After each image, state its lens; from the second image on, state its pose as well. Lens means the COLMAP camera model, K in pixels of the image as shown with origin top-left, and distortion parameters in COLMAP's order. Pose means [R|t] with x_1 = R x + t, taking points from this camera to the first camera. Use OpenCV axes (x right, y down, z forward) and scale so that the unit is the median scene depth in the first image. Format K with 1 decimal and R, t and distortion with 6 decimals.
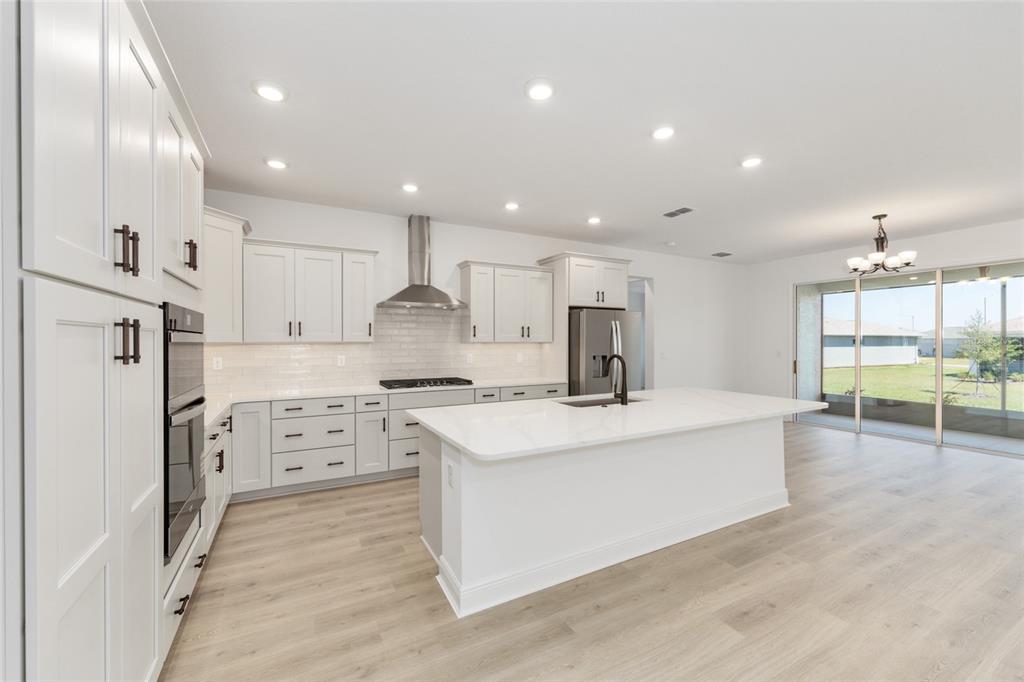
lens RADIAL K [[410.9, 0, 514.7], [0, 410.9, 341.6], [0, 0, 1]] dist [-0.000113, 0.000767]
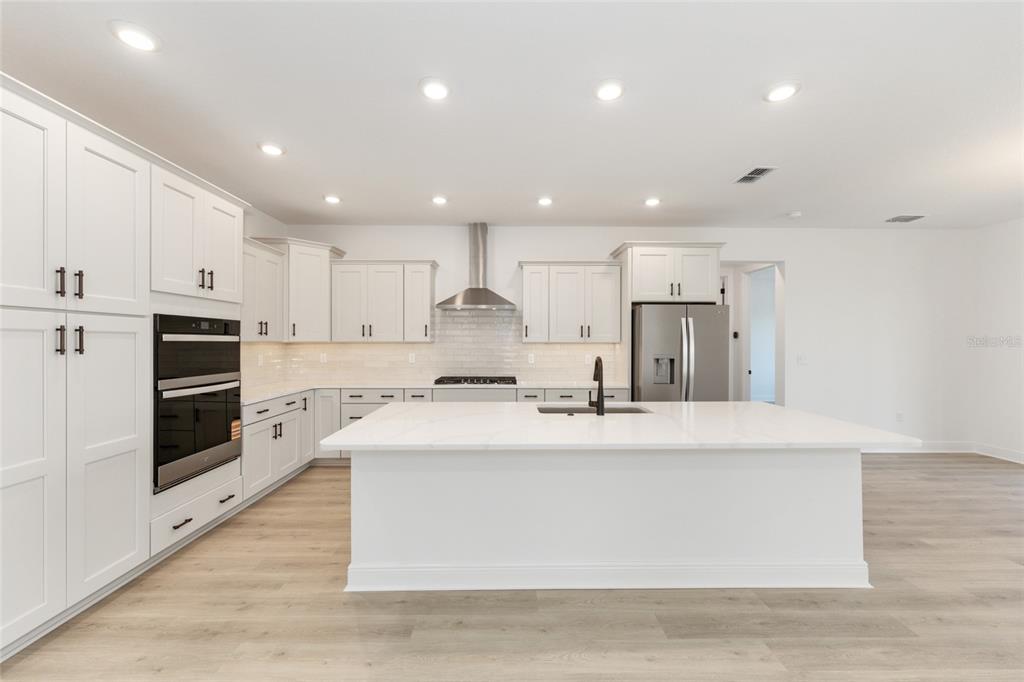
lens RADIAL K [[410.9, 0, 511.5], [0, 410.9, 342.8], [0, 0, 1]] dist [-0.000113, 0.000767]
pose [[0.886520, 0.004555, -0.462668, 0.402243], [-0.003487, 0.999989, 0.003163, -0.000650], [0.462678, -0.001191, 0.886526, 0.118780]]
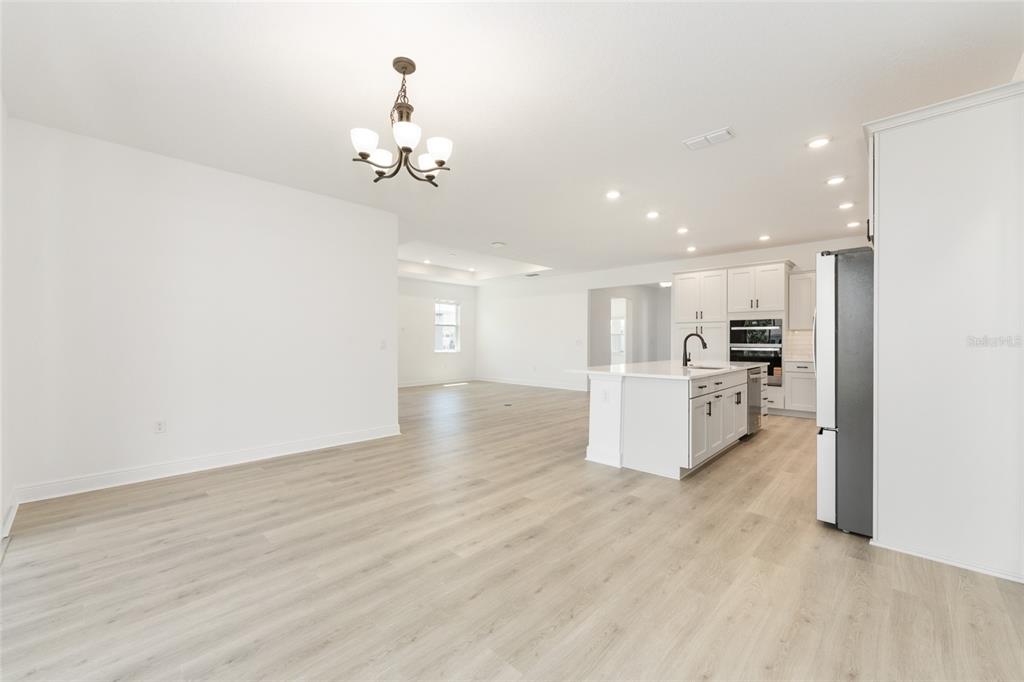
lens RADIAL K [[410.9, 0, 514.3], [0, 410.9, 339.7], [0, 0, 1]] dist [-0.000113, 0.000767]
pose [[-0.950879, 0.002443, -0.309554, 1.090095], [0.003681, 0.999987, -0.003417, 0.047153], [0.309542, -0.004389, -0.950876, 1.829786]]
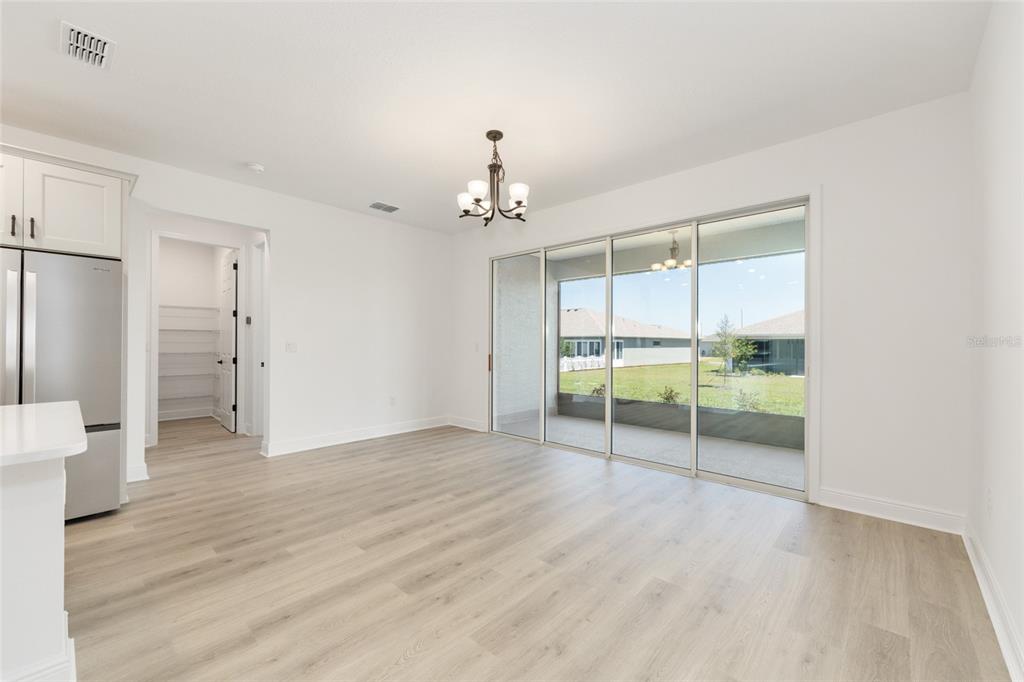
lens RADIAL K [[410.9, 0, 516.9], [0, 410.9, 340.3], [0, 0, 1]] dist [-0.000113, 0.000767]
pose [[0.945019, 0.009127, 0.326887, 0.835634], [-0.006518, 0.999938, -0.009076, 0.044269], [-0.326949, 0.006446, 0.945020, 0.417119]]
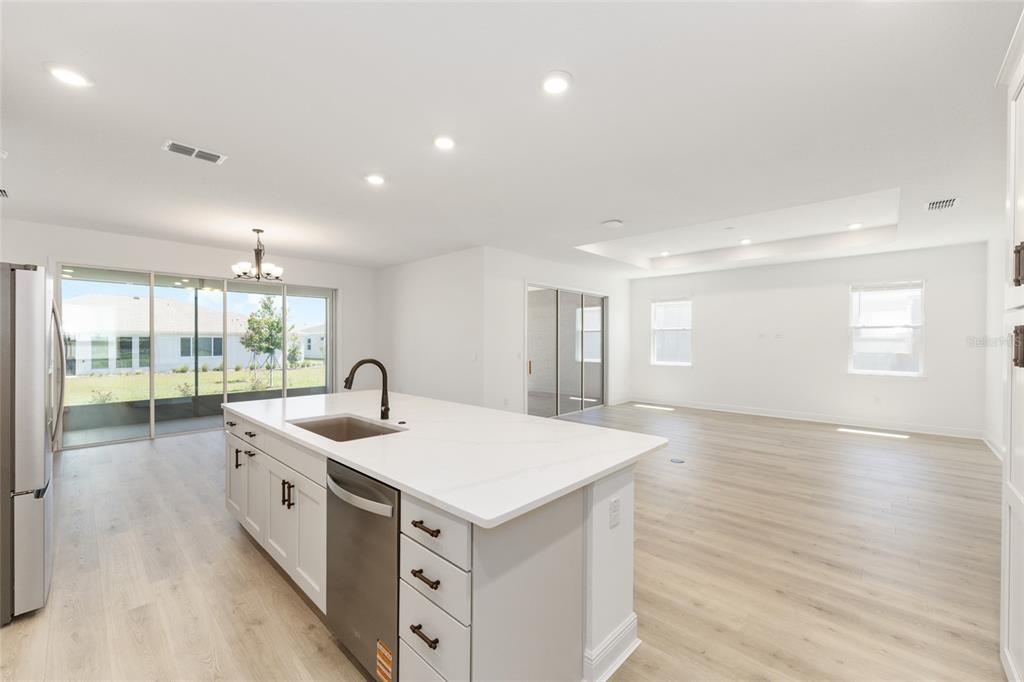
lens RADIAL K [[410.9, 0, 512.6], [0, 410.9, 340.5], [0, 0, 1]] dist [-0.000113, 0.000767]
pose [[-0.305534, 0.000342, 0.952181, -0.485681], [-0.003949, 0.999991, -0.001626, -0.002964], [-0.952173, -0.004257, -0.305530, 0.813844]]
